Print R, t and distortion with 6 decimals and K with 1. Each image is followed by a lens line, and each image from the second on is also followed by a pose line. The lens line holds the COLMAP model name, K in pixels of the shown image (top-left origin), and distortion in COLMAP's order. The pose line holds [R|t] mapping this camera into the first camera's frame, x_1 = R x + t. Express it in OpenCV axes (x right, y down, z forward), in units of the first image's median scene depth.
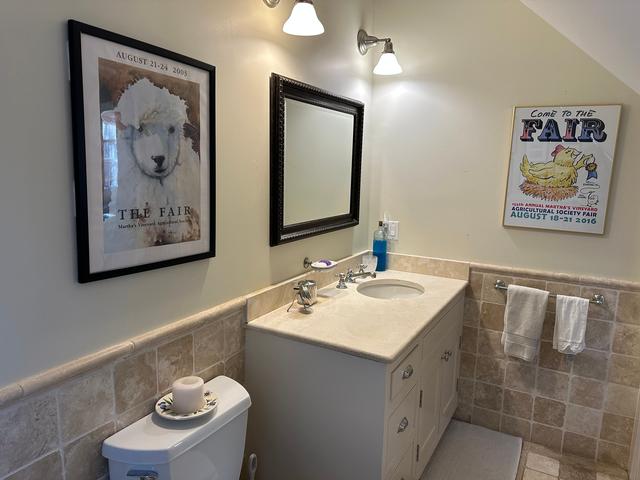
lens RADIAL K [[458.7, 0, 319.9], [0, 458.7, 243.2], [0, 0, 1]] dist [0.142690, -0.143588]
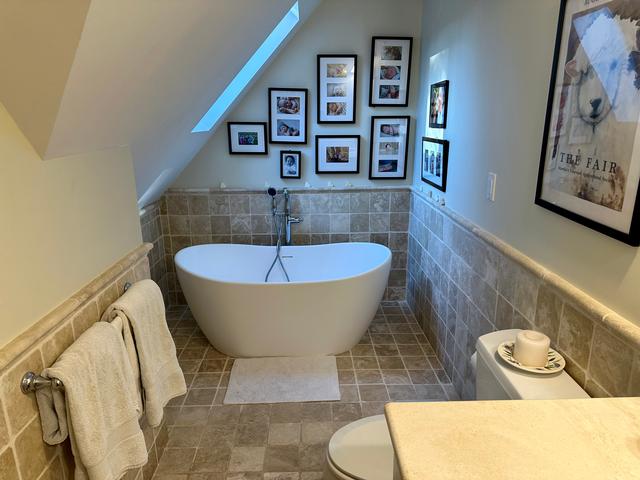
lens RADIAL K [[458.7, 0, 319.9], [0, 458.7, 243.2], [0, 0, 1]] dist [0.142690, -0.143588]
pose [[-0.858581, 0.130617, -0.495760, 0.578058], [-0.085733, 0.916804, 0.390025, -0.234591], [0.505459, 0.377371, -0.775953, 1.490695]]
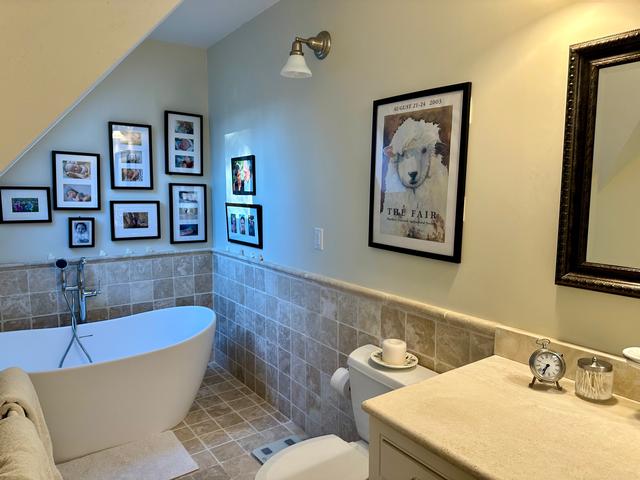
lens RADIAL K [[458.7, 0, 319.9], [0, 458.7, 243.2], [0, 0, 1]] dist [0.142690, -0.143588]
pose [[-0.429756, 0.094060, -0.898033, 0.964217], [-0.153808, 0.972399, 0.175454, -0.173039], [0.889749, 0.213527, -0.403427, 1.299468]]
